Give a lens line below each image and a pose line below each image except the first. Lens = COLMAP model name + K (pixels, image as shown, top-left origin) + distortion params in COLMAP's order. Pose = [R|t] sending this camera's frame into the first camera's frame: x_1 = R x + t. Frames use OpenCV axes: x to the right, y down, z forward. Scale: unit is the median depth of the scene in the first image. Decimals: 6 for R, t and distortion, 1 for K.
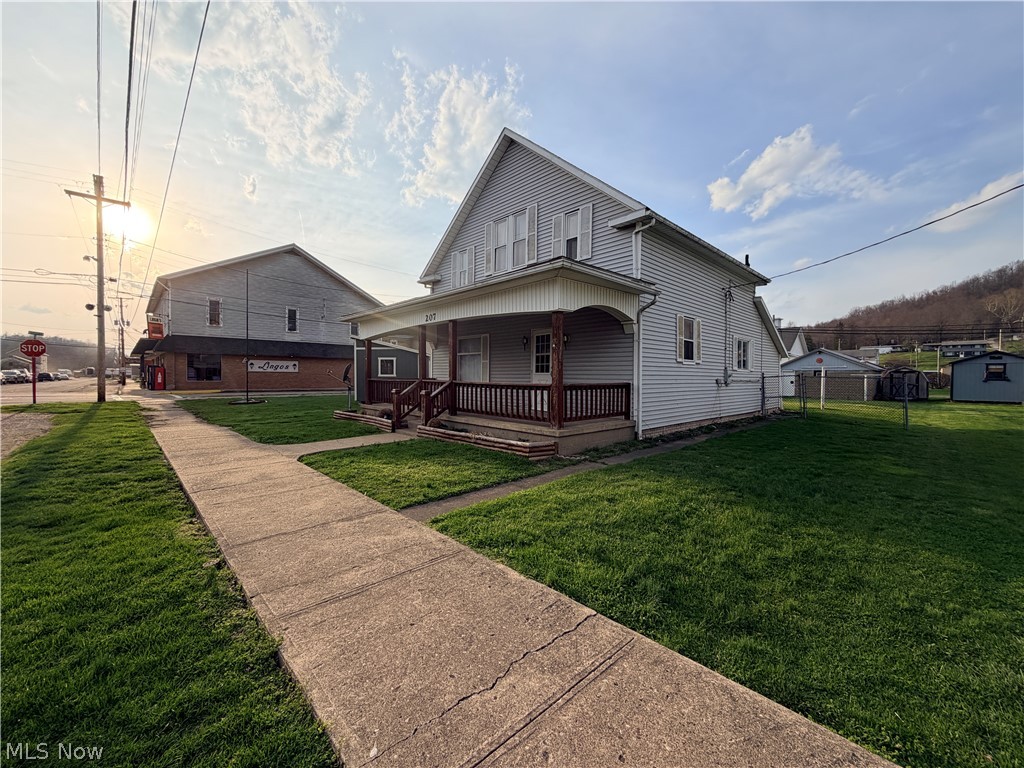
lens RADIAL K [[405.2, 0, 509.8], [0, 405.2, 385.6], [0, 0, 1]] dist [-0.001301, -0.000166]
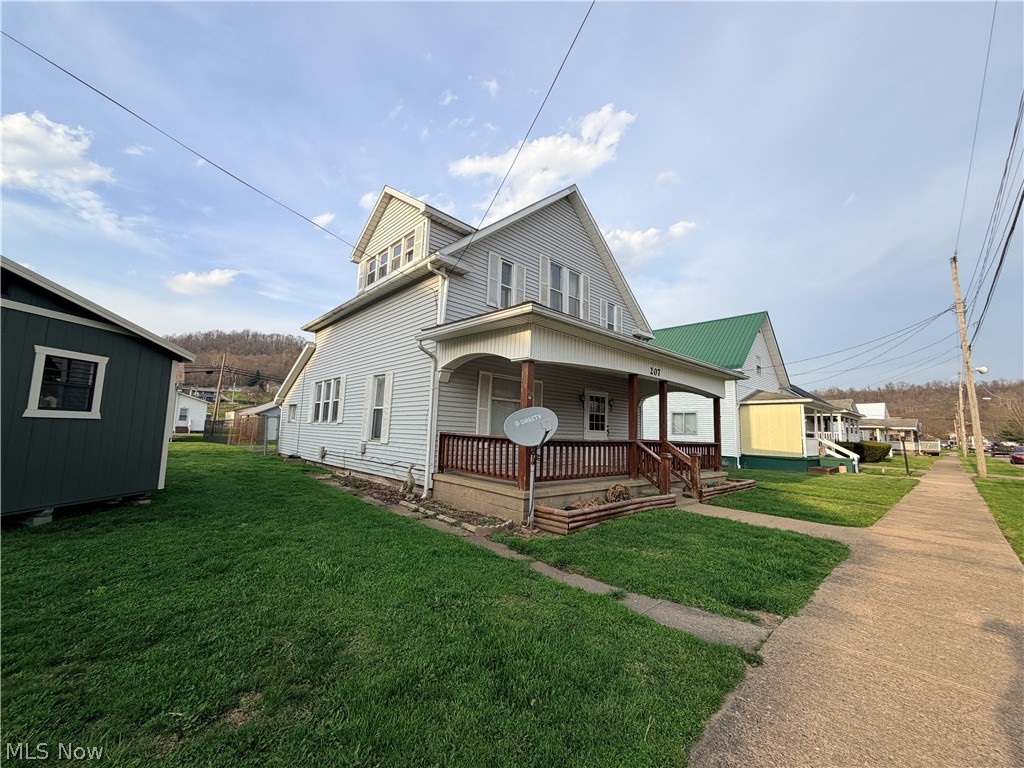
lens RADIAL K [[405.3, 0, 509.7], [0, 405.3, 388.1], [0, 0, 1]] dist [-0.000887, -0.000234]
pose [[0.017371, 0.099576, 0.994878, -1.001045], [-0.012377, 0.994974, -0.099370, -0.032576], [-0.999773, -0.010587, 0.018516, 1.181978]]
